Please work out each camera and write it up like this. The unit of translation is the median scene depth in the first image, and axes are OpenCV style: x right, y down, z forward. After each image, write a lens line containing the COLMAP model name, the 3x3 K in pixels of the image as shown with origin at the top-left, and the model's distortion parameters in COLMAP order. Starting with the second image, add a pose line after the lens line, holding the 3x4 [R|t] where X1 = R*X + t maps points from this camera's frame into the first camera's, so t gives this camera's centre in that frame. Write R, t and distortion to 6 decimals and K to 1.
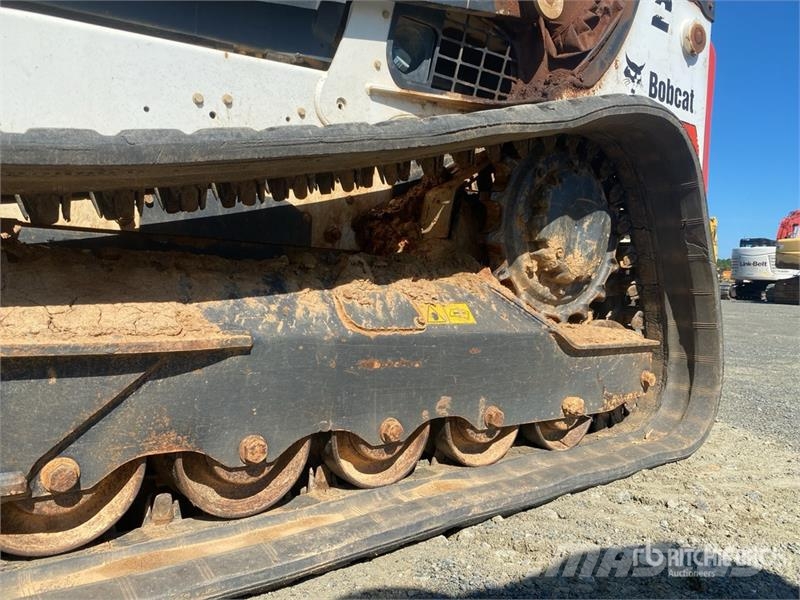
lens RADIAL K [[613.5, 0, 400.0], [0, 613.5, 307.0], [0, 0, 1]] dist [0.034728, -0.041004]
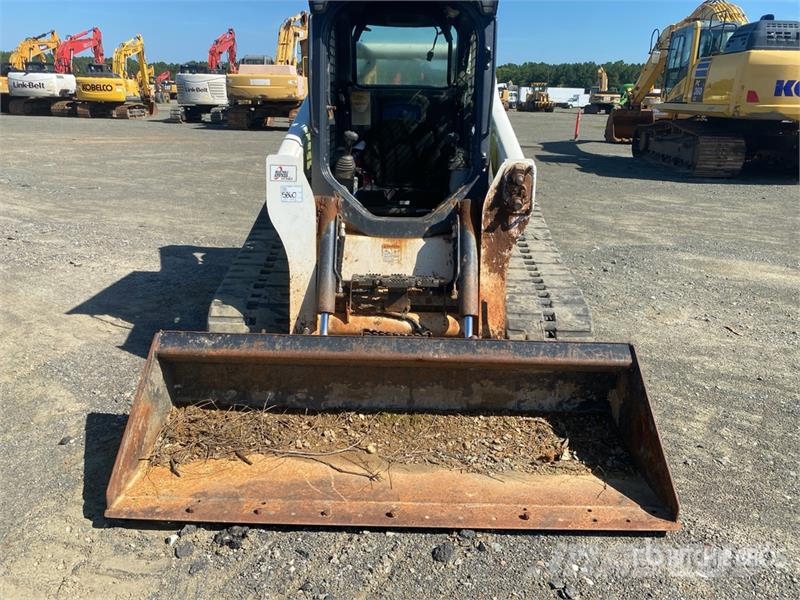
lens RADIAL K [[609.7, 0, 392.2], [0, 609.7, 302.8], [0, 0, 1]] dist [0.034507, -0.055193]
pose [[0.630348, -0.269775, 0.727931, -2.591380], [0.037566, 0.947178, 0.318499, -0.827015], [-0.775404, -0.173420, 0.607186, -0.596269]]
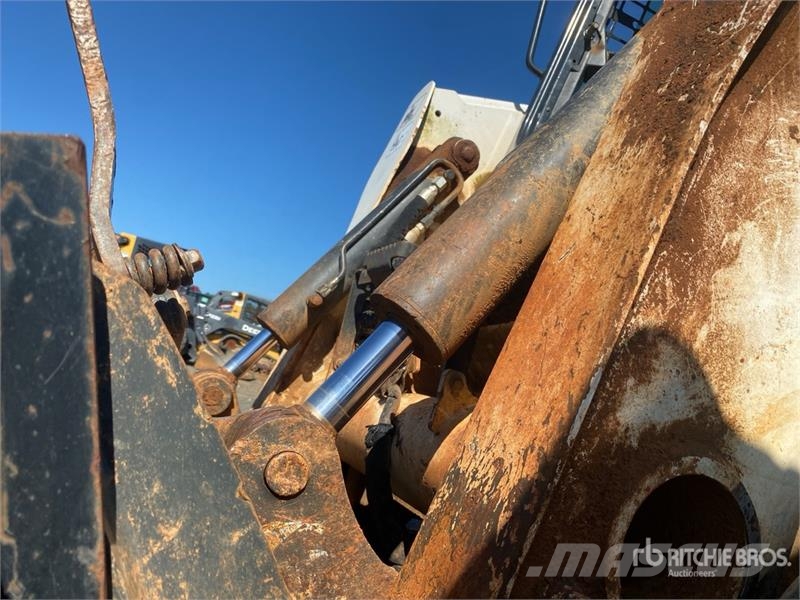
lens RADIAL K [[610.7, 0, 414.4], [0, 610.7, 310.1], [0, 0, 1]] dist [0.011081, -0.011420]
pose [[0.947399, 0.171145, -0.270454, -0.845612], [-0.227082, 0.954925, -0.191186, -0.061447], [0.225542, 0.242545, 0.943559, 0.076307]]
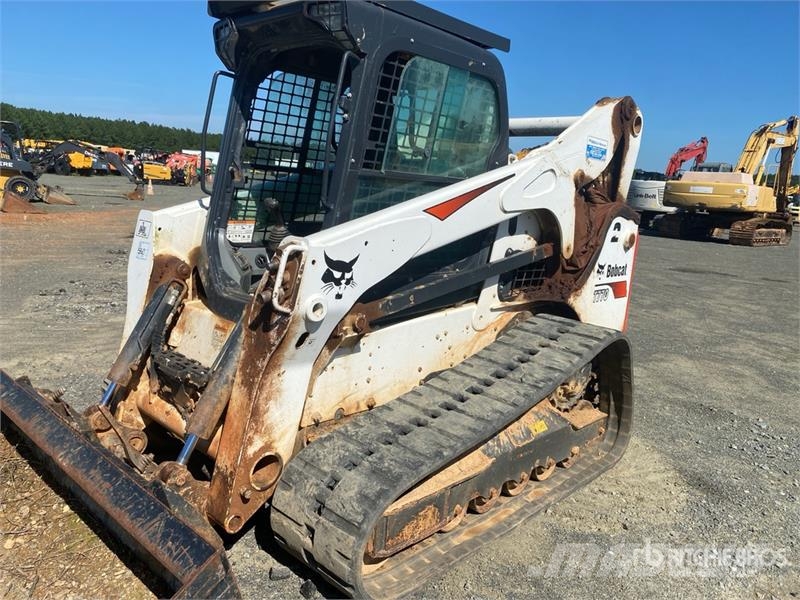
lens RADIAL K [[609.7, 0, 392.2], [0, 609.7, 302.8], [0, 0, 1]] dist [0.034507, -0.055193]
pose [[0.990329, 0.003363, 0.138699, -0.686081], [-0.024771, 0.987929, 0.152916, -0.682558], [-0.136510, -0.154873, 0.978458, -1.045606]]
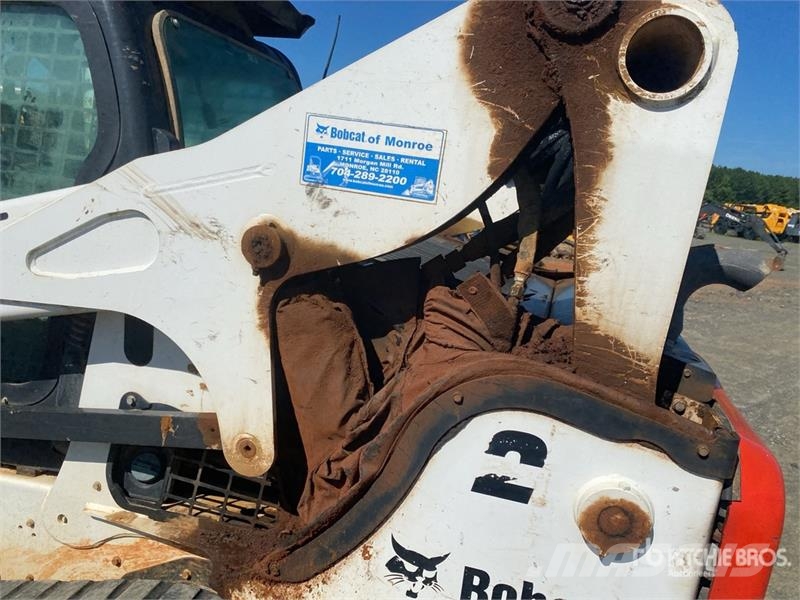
lens RADIAL K [[617.9, 0, 408.2], [0, 617.9, 305.7], [0, 0, 1]] dist [0.010118, -0.006947]
pose [[0.616004, 0.180095, -0.766880, 0.950736], [-0.119647, 0.983611, 0.134886, -0.854251], [0.778603, 0.008664, 0.627456, 0.763736]]
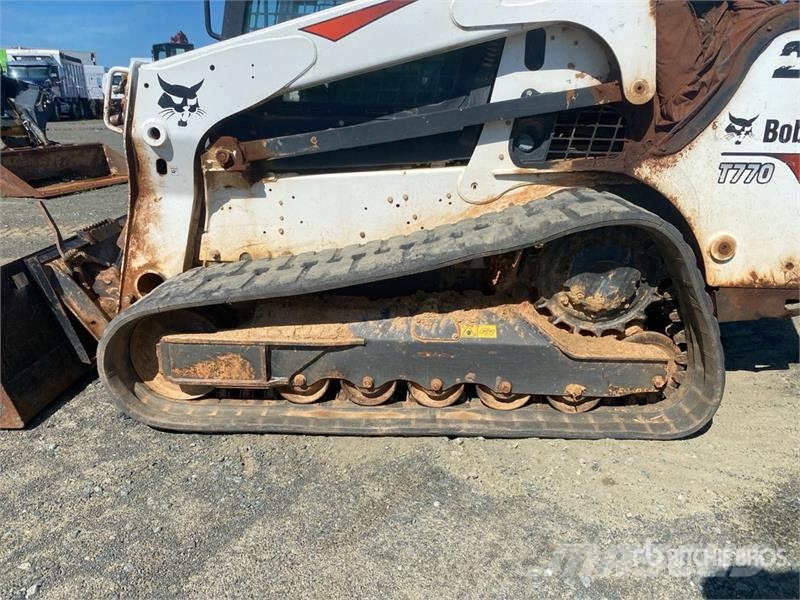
lens RADIAL K [[609.7, 0, 396.7], [0, 609.7, 298.9], [0, 0, 1]] dist [0.004951, -0.010645]
pose [[0.767223, 0.156996, -0.621869, 0.792965], [-0.005440, 0.971137, 0.238460, -0.408051], [0.641357, -0.179569, 0.745933, -0.419506]]
